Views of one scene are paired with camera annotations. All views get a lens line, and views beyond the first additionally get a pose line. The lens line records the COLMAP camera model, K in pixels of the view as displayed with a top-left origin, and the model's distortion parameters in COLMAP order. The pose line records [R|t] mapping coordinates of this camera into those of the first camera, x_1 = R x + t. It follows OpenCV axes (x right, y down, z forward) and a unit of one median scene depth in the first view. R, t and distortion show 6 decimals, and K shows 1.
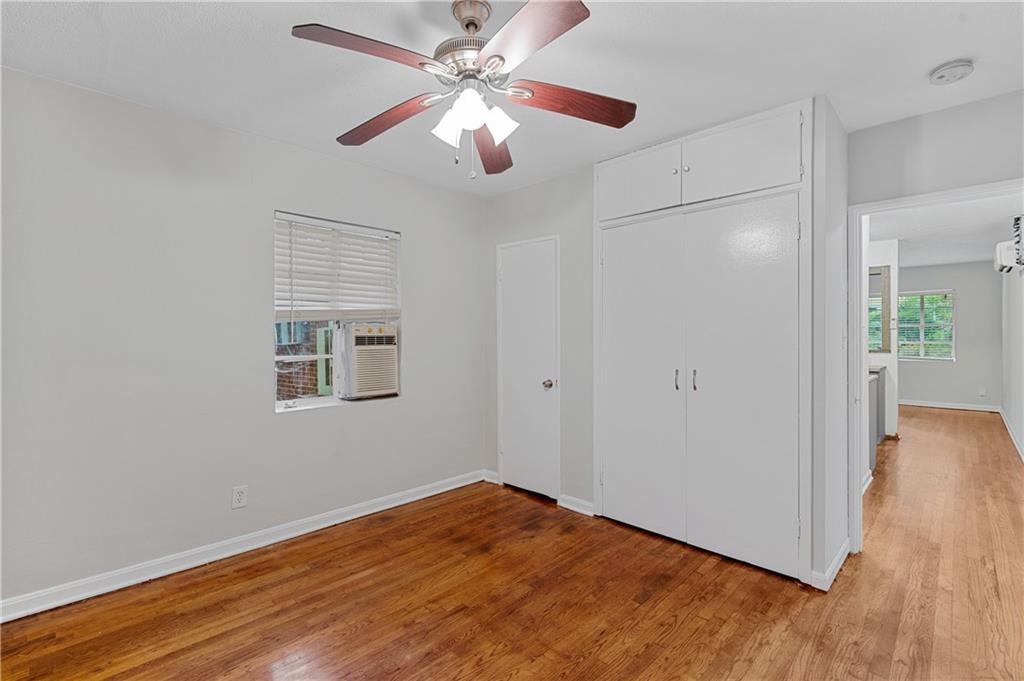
lens RADIAL K [[459.5, 0, 510.5], [0, 459.5, 342.3], [0, 0, 1]] dist [-0.000532, -0.000764]
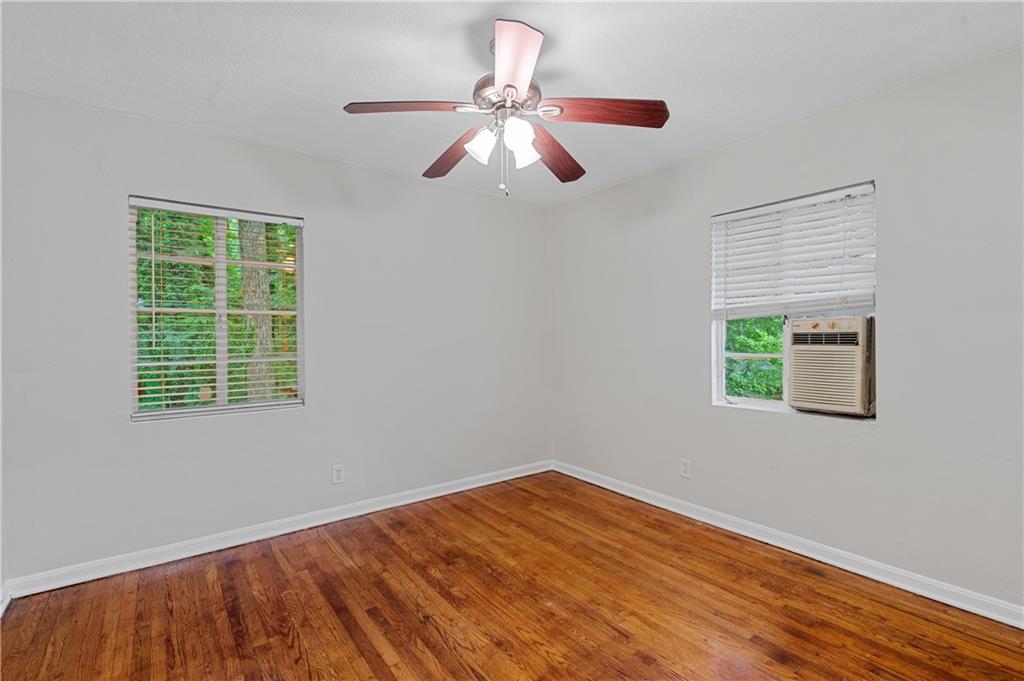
lens RADIAL K [[459.5, 0, 516.3], [0, 459.5, 335.7], [0, 0, 1]] dist [-0.000532, -0.000764]
pose [[-0.127287, 0.003679, -0.991859, 0.622635], [-0.007719, 0.999959, 0.004700, -0.009782], [0.991836, 0.008254, -0.127254, 0.683230]]
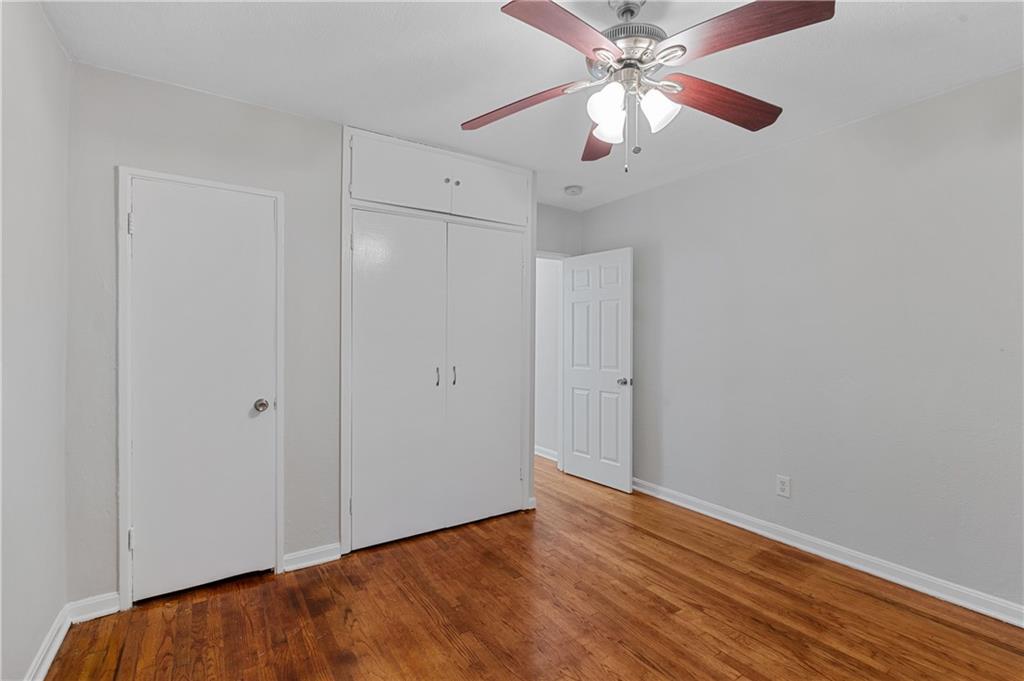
lens RADIAL K [[459.5, 0, 521.9], [0, 459.5, 339.5], [0, 0, 1]] dist [-0.000532, -0.000764]
pose [[0.205540, -0.009352, 0.978604, -0.627677], [0.006970, 0.999943, 0.008092, -0.012396], [-0.978624, 0.005158, 0.205593, 0.596429]]
